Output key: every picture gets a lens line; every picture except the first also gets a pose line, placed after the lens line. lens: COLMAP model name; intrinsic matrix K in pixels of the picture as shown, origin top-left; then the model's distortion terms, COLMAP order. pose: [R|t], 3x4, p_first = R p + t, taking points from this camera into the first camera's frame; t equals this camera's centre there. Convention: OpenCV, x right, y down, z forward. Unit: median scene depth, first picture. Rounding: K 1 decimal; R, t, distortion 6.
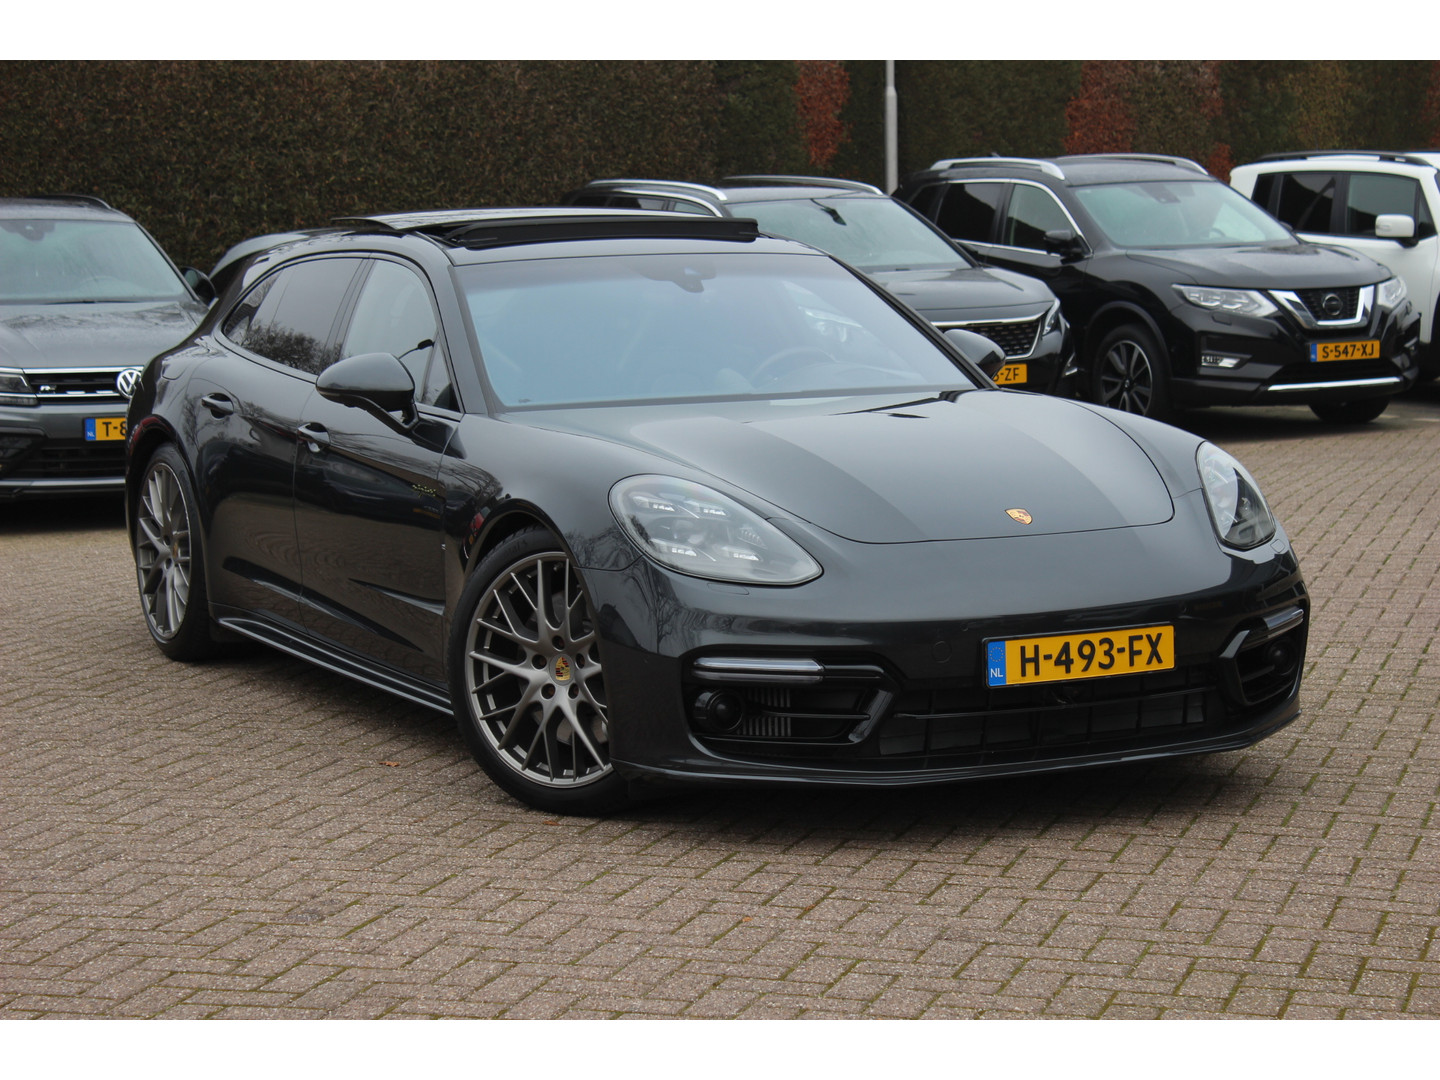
lens RADIAL K [[3231.1, 0, 720.5], [0, 3231.1, 542.2], [0, 0, 1]] dist [0.076739, 0.000000]
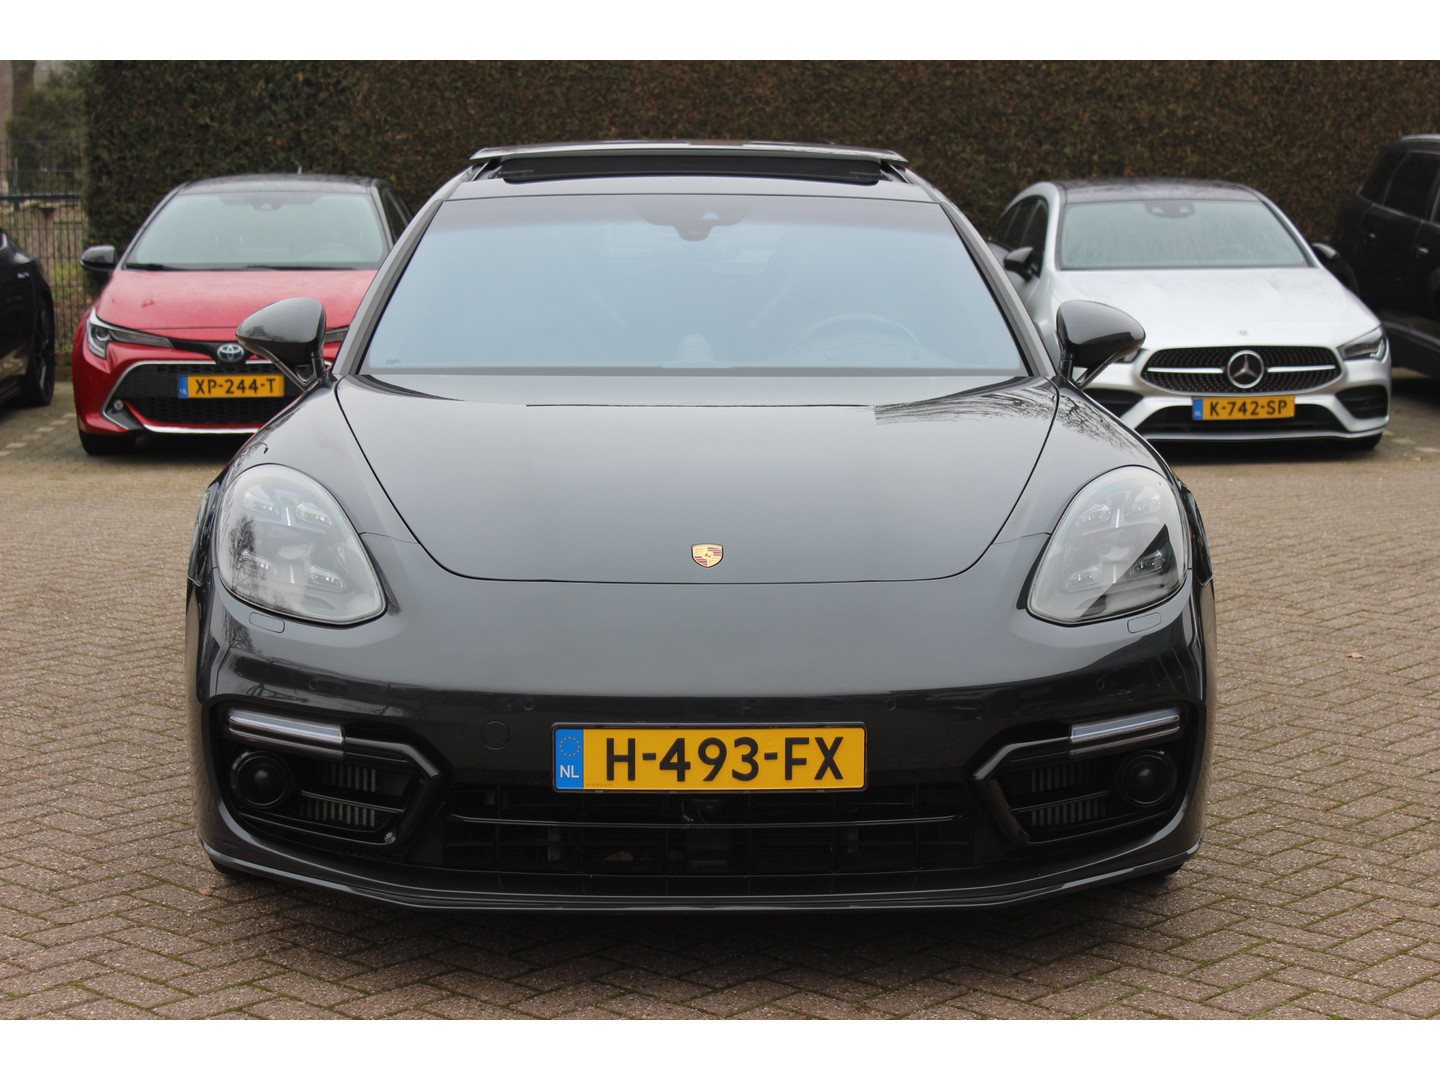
lens RADIAL K [[2693.4, 0, 719.7], [0, 2693.4, 536.7], [0, 0, 1]] dist [0.031432, 0.000000]
pose [[0.902901, 0.078420, -0.422635, 0.127897], [-0.064718, 0.996810, 0.046697, -0.014820], [0.424948, -0.014810, 0.905096, 0.162768]]
